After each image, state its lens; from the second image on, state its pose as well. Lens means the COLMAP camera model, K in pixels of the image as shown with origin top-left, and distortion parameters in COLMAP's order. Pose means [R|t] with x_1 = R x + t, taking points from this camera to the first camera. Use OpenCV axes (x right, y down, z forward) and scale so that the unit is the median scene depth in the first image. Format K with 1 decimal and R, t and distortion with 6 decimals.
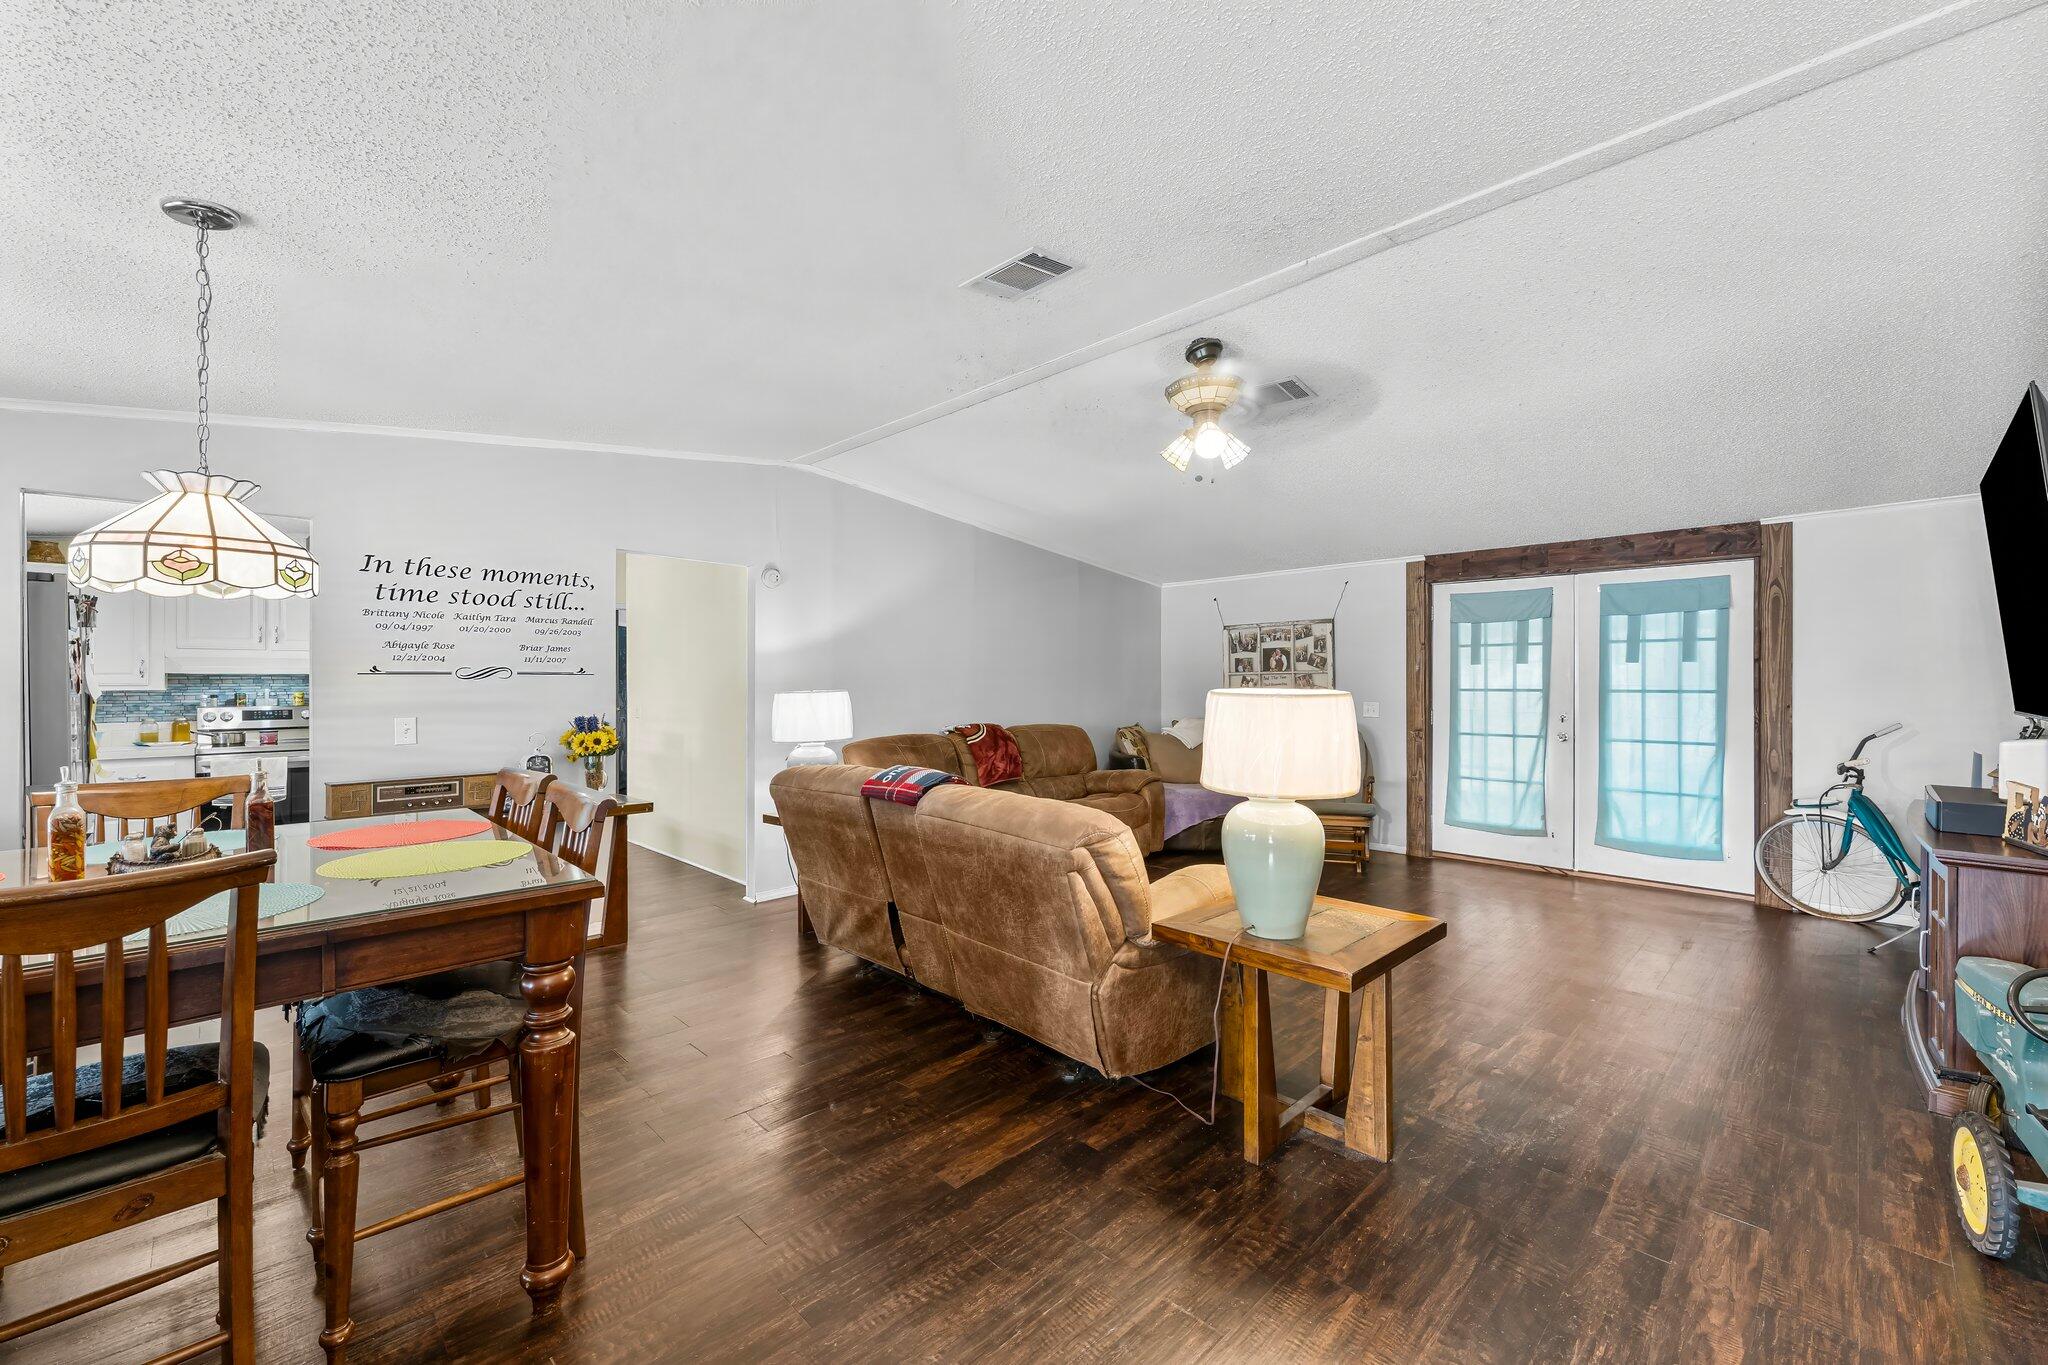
lens RADIAL K [[816.2, 0, 1018.6], [0, 816.2, 678.8], [0, 0, 1]] dist [0.000107, -0.000172]
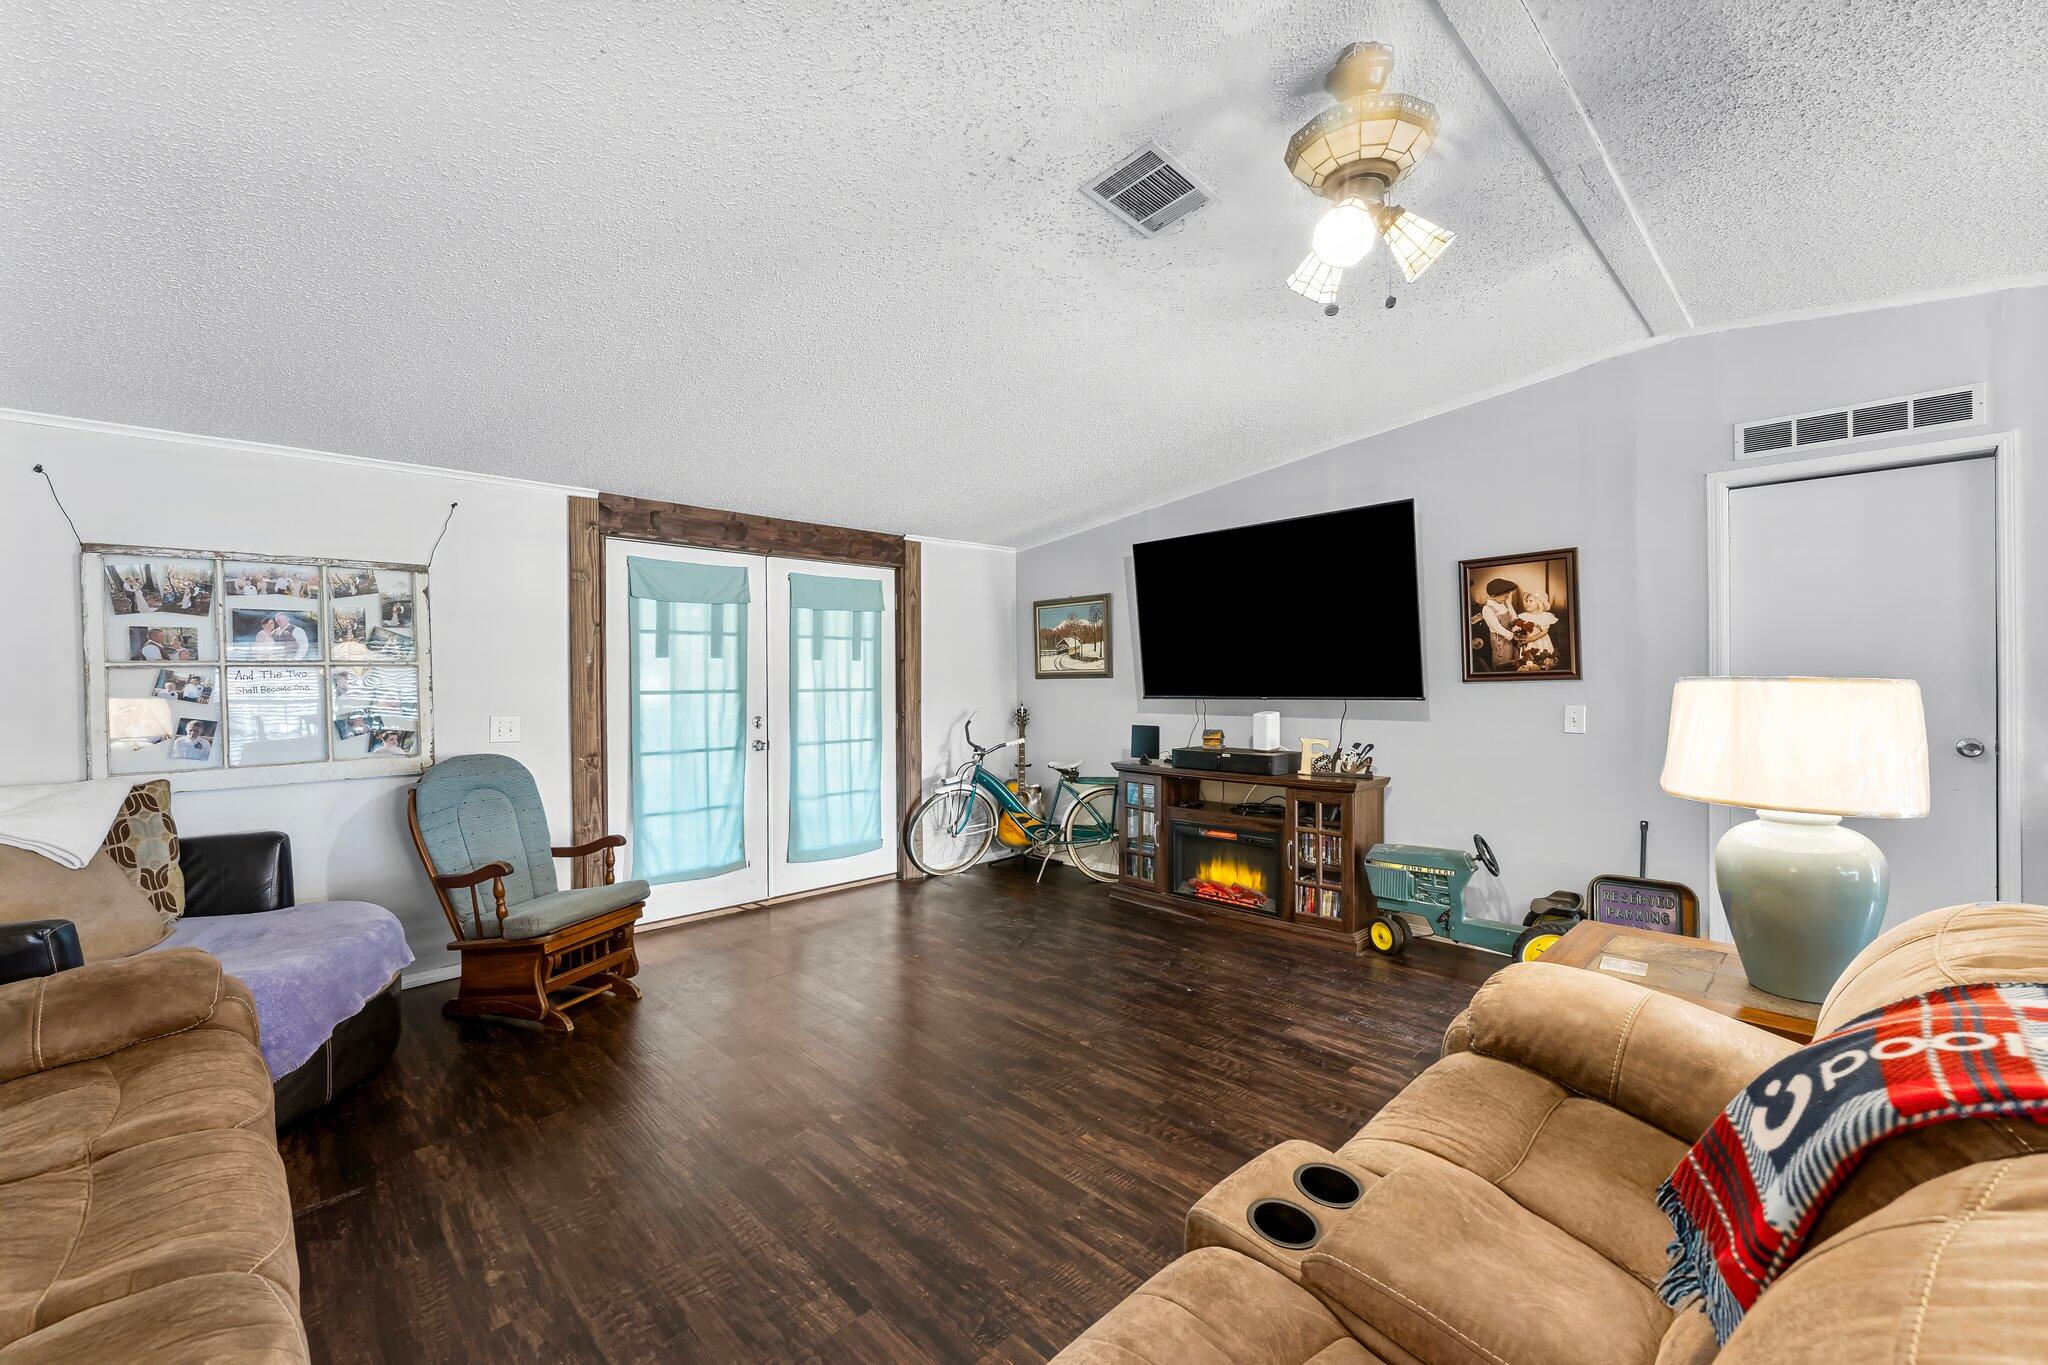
lens RADIAL K [[825.4, 0, 1019.4], [0, 825.4, 682.8], [0, 0, 1]] dist [0.000073, 0.000082]
pose [[0.007564, -0.002219, 0.999969, -0.187460], [0.004233, 0.999989, 0.002187, 0.005012], [-0.999962, 0.004217, 0.007574, 0.713261]]
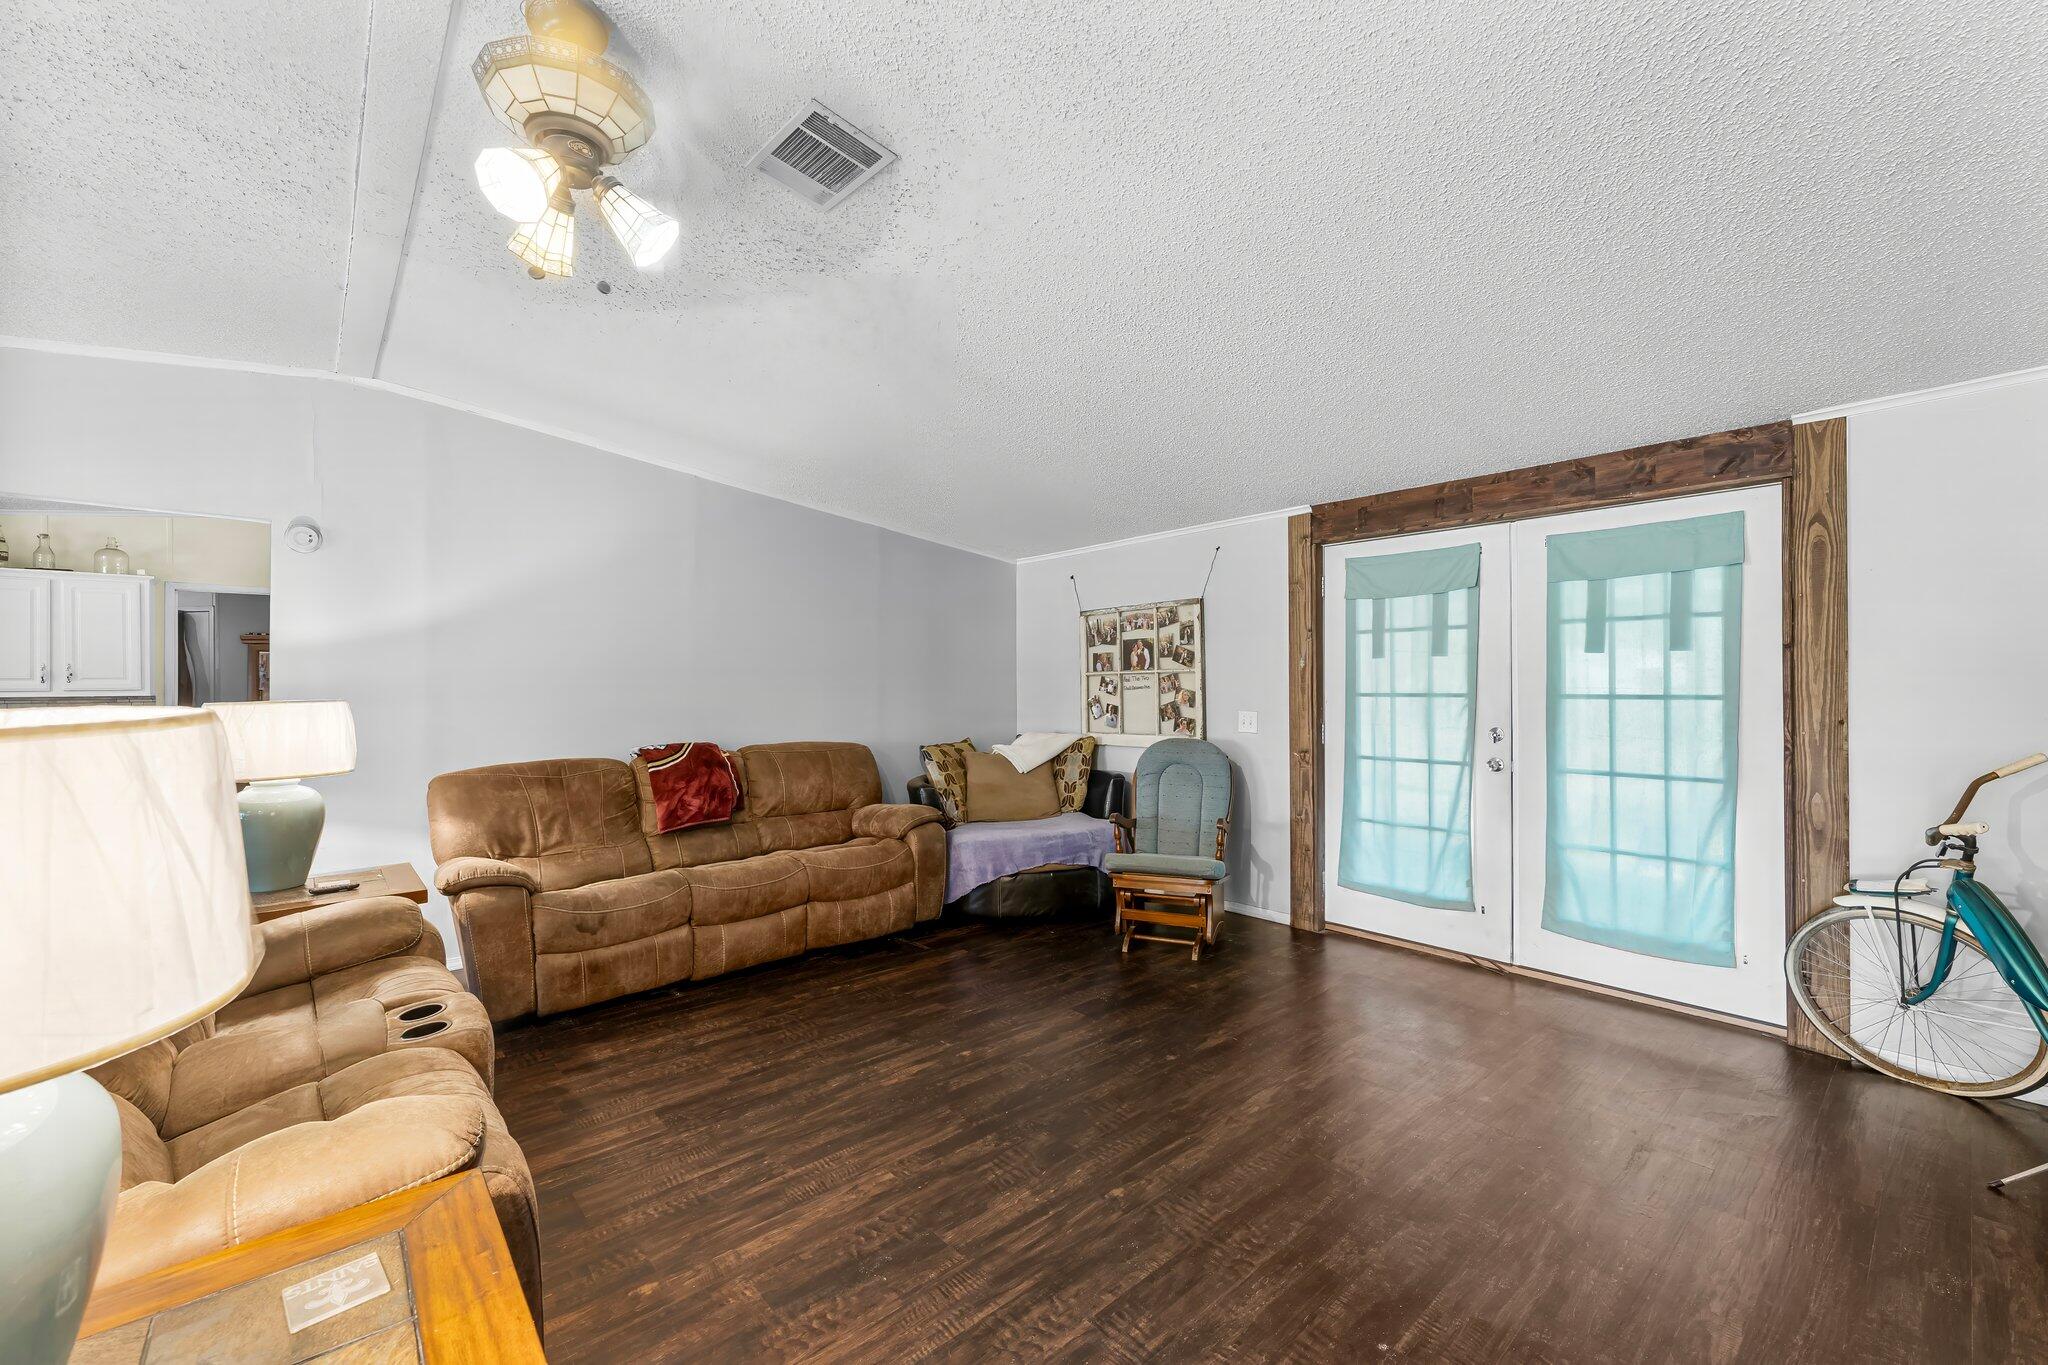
lens RADIAL K [[816.2, 0, 1018.6], [0, 816.2, 678.8], [0, 0, 1]] dist [0.000107, -0.000172]
pose [[0.998303, -0.004824, -0.058034, 0.310314], [0.004659, 0.999985, -0.002970, 0.000607], [0.058047, 0.002695, 0.998310, 0.302817]]
